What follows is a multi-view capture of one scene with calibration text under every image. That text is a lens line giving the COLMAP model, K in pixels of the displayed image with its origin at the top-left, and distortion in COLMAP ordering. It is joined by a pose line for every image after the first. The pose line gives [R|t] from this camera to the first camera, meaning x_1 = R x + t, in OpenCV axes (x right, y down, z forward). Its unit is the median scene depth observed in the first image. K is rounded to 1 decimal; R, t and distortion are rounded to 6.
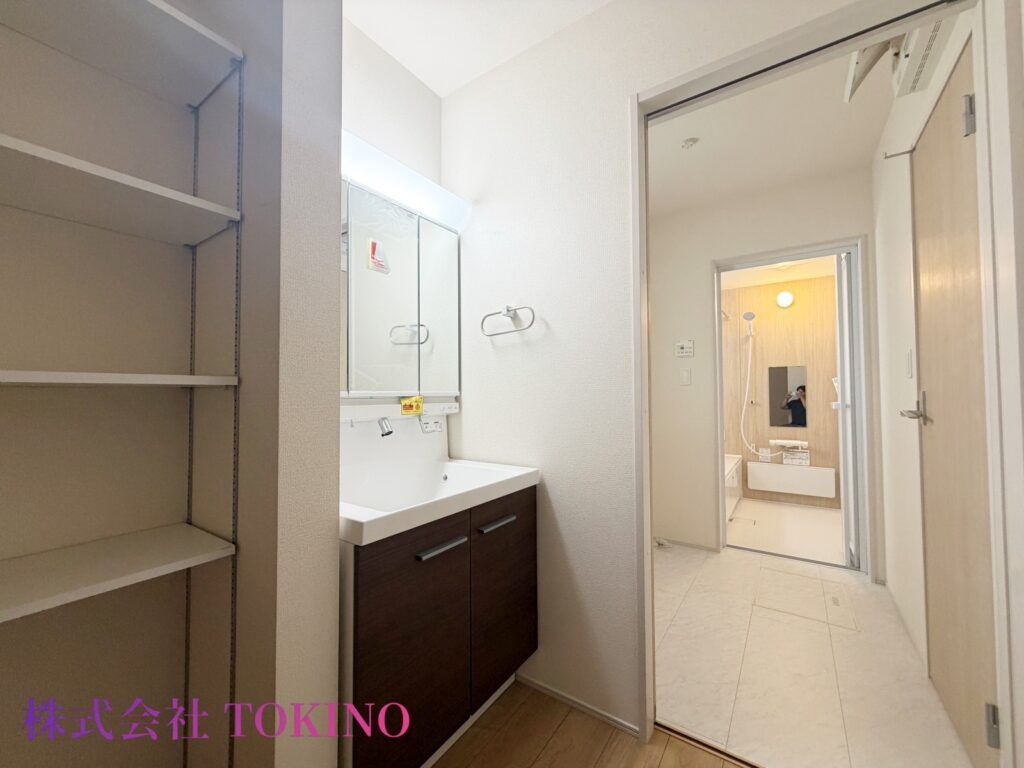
lens RADIAL K [[412.6, 0, 512.9], [0, 412.6, 387.4], [0, 0, 1]] dist [0.002474, 0.000136]
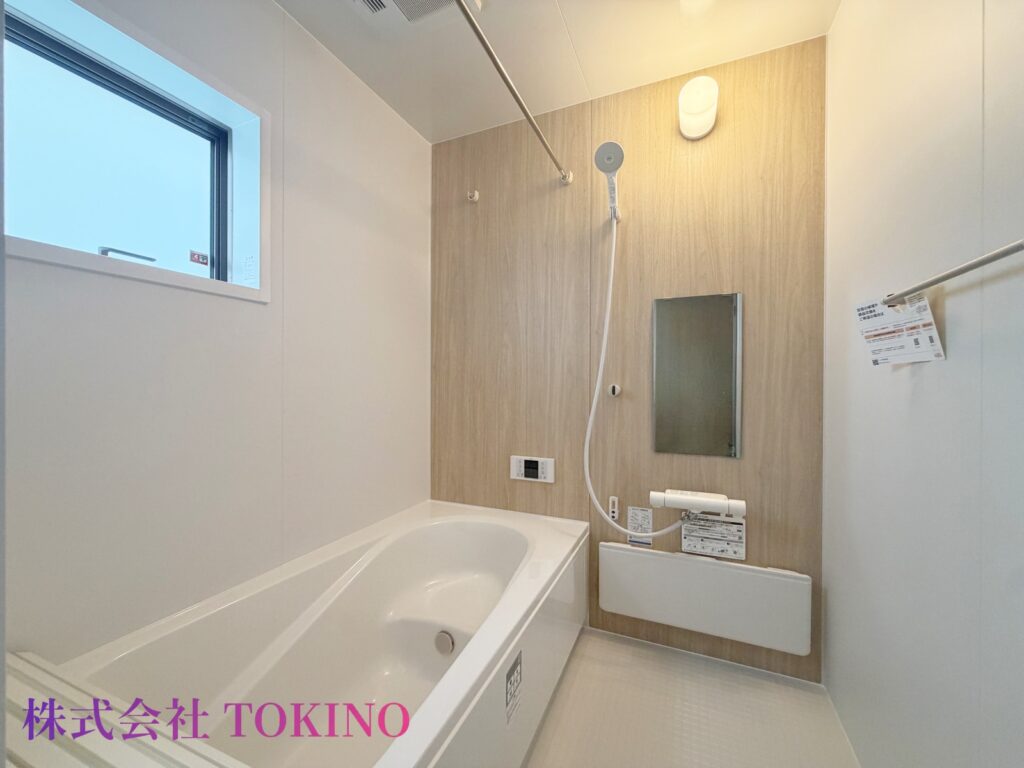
lens RADIAL K [[412.6, 0, 512.1], [0, 412.6, 381.0], [0, 0, 1]] dist [0.002474, 0.000136]
pose [[0.978022, 0.011144, 0.208204, 0.416044], [-0.016489, 0.999577, 0.023951, 0.018975], [-0.207849, -0.026857, 0.977792, 0.658027]]
